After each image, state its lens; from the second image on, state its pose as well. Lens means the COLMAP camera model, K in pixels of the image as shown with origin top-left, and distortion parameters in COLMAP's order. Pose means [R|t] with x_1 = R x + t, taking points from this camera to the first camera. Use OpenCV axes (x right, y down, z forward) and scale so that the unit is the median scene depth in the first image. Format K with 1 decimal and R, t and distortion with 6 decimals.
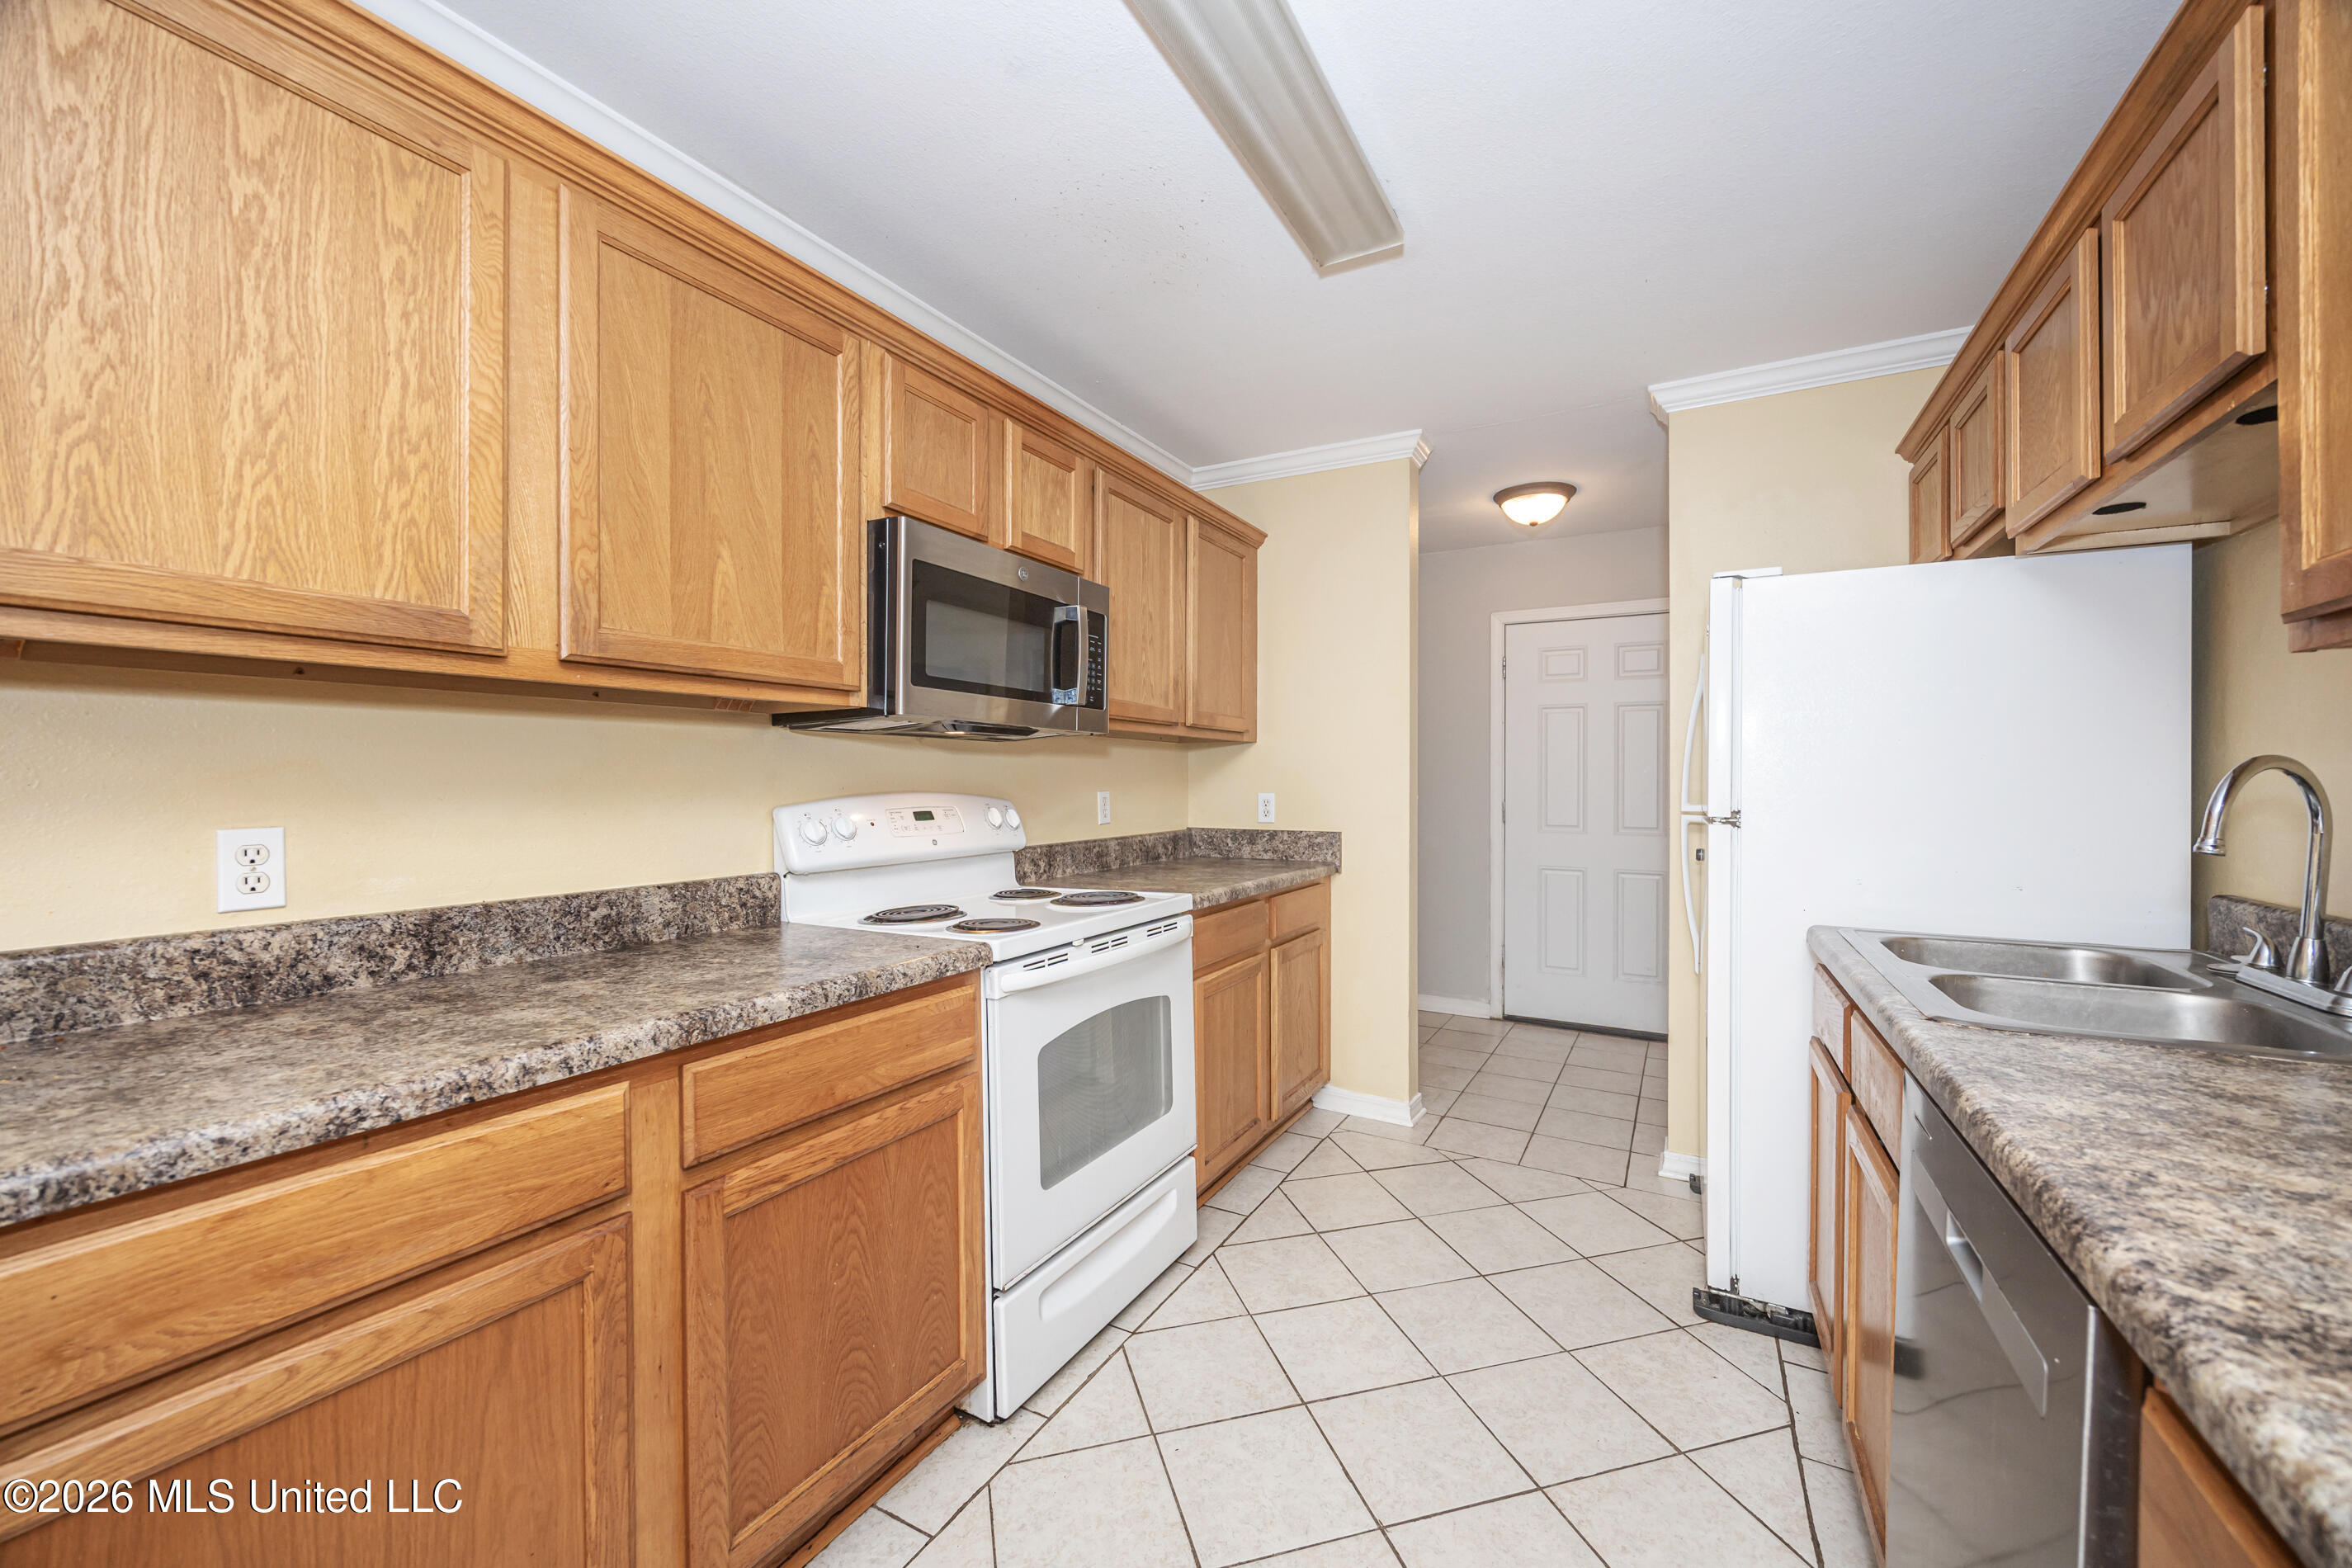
lens RADIAL K [[909.2, 0, 1197.4], [0, 909.2, 790.0], [0, 0, 1]] dist [-0.000776, -0.000089]
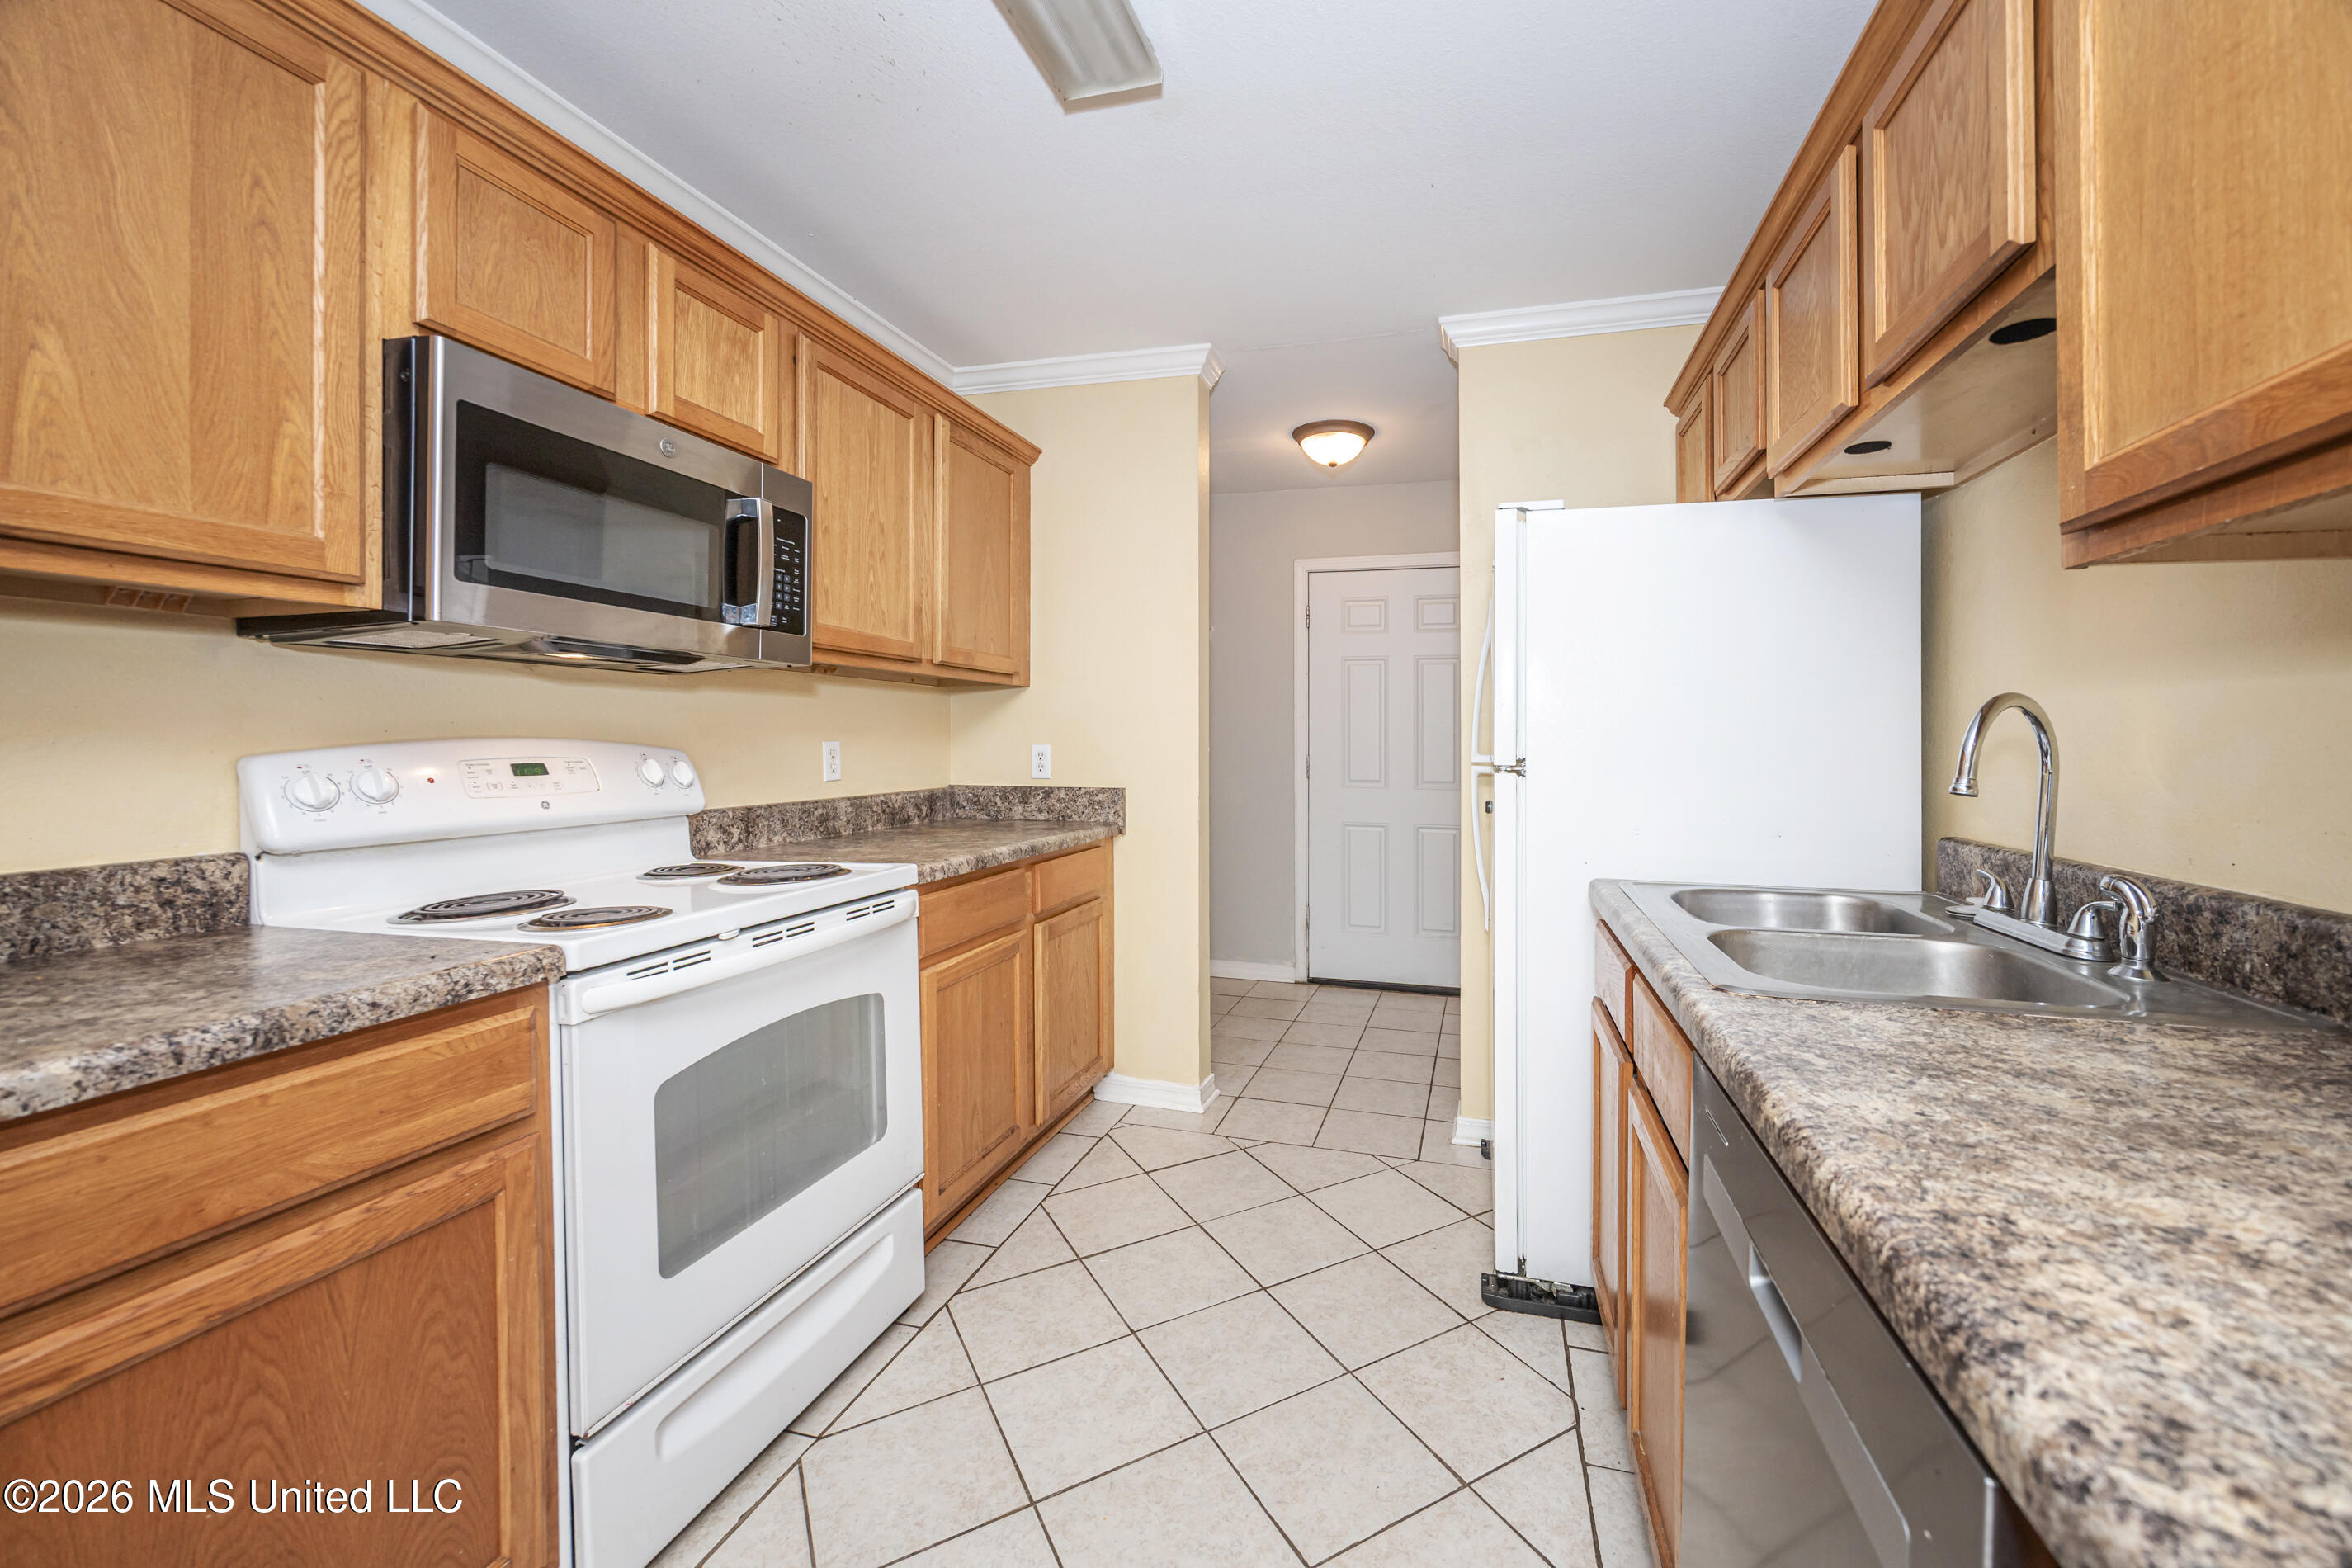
lens RADIAL K [[926.7, 0, 1242.8], [0, 926.7, 741.4], [0, 0, 1]] dist [0.003227, 0.000335]
pose [[0.972132, 0.001464, 0.234429, 0.104858], [0.000657, 0.999960, -0.008970, 0.015618], [-0.234432, 0.008875, 0.972092, 0.161077]]
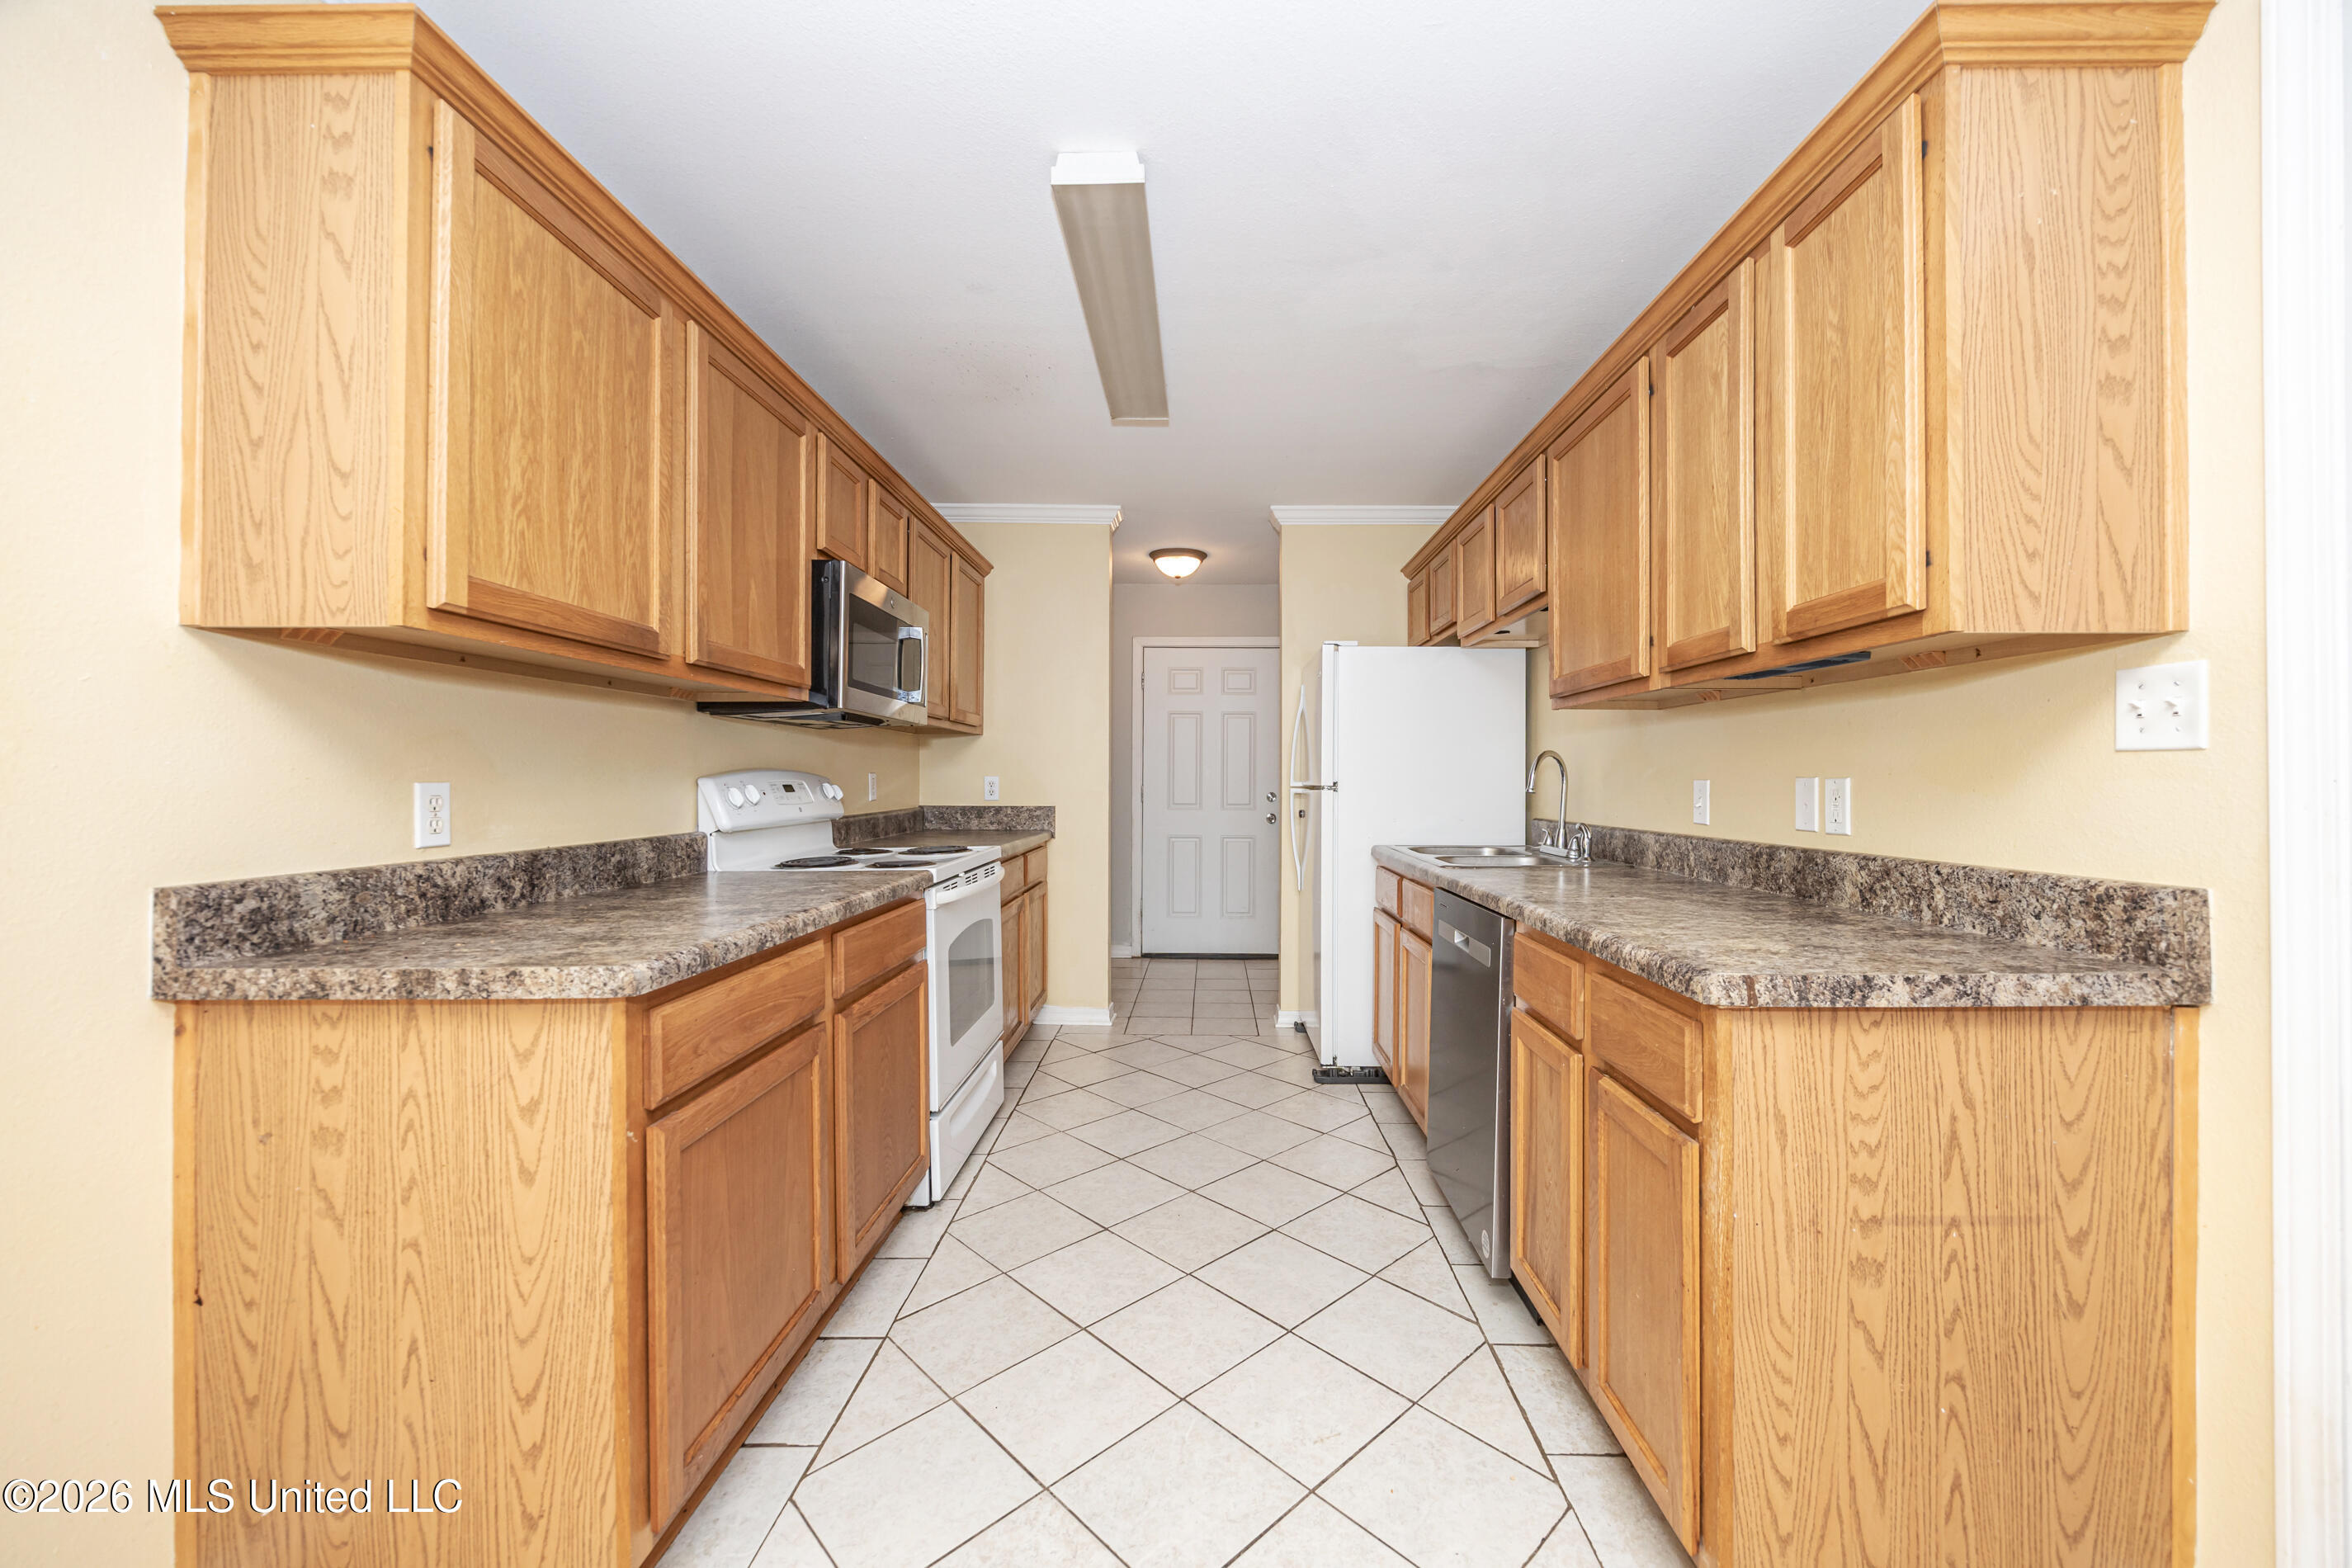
lens RADIAL K [[919.7, 0, 1224.6], [0, 919.7, 798.3], [0, 0, 1]] dist [-0.000034, -0.000083]
pose [[0.871971, -0.010463, 0.489446, -0.492754], [0.005229, 0.999914, 0.012059, 0.037781], [-0.489530, -0.007956, 0.871950, -0.457103]]
